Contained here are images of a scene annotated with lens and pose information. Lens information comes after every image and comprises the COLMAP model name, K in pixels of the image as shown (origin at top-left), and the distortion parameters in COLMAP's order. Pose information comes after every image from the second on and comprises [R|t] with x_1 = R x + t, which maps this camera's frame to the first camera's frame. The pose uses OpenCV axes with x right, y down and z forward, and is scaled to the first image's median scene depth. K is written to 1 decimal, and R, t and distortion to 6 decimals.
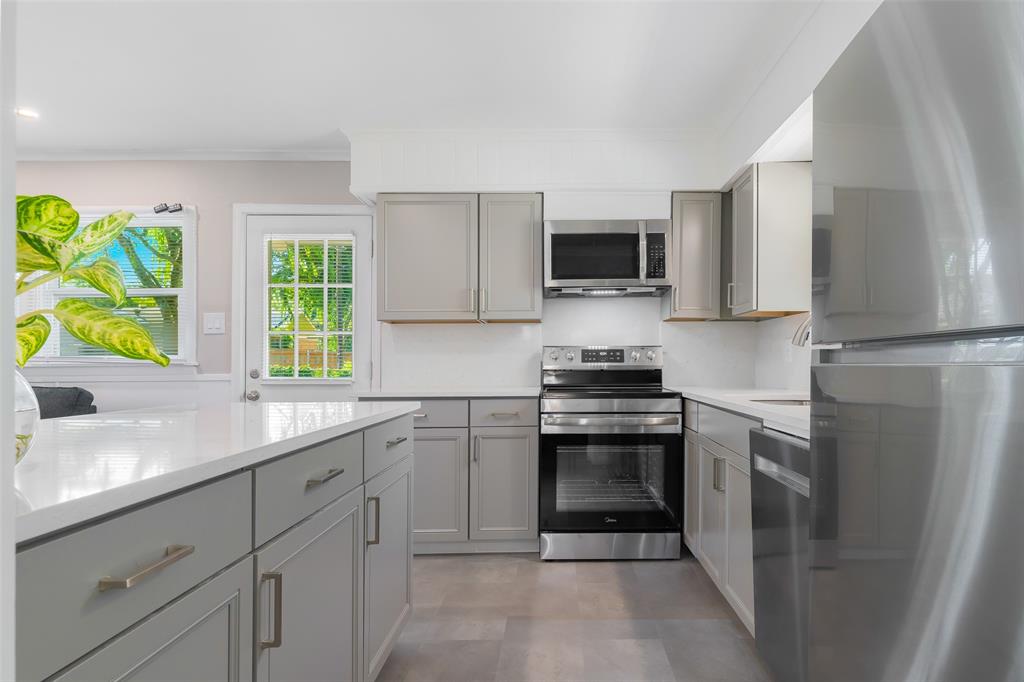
lens RADIAL K [[624.5, 0, 540.4], [0, 624.5, 383.7], [0, 0, 1]] dist [0.005627, 0.002217]
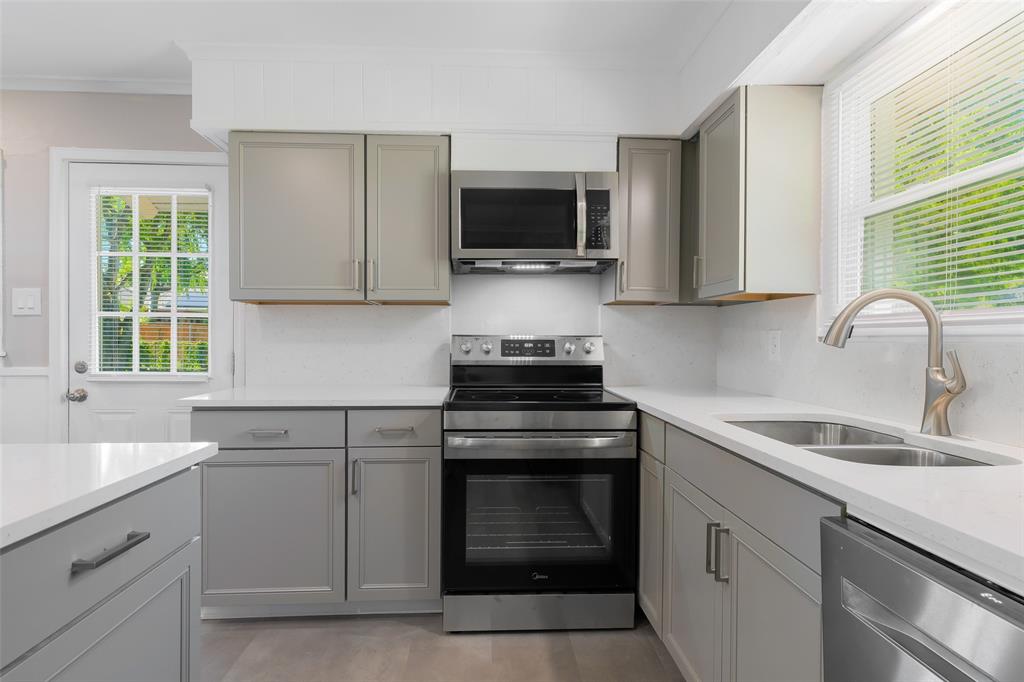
lens RADIAL K [[500.6, 0, 512.0], [0, 500.6, 341.0], [0, 0, 1]] dist [0.001152, -0.000061]
pose [[0.996904, 0.003296, 0.078560, 0.031605], [-0.001638, 0.999775, -0.021163, -0.042039], [-0.078612, 0.020969, 0.996685, 0.391444]]
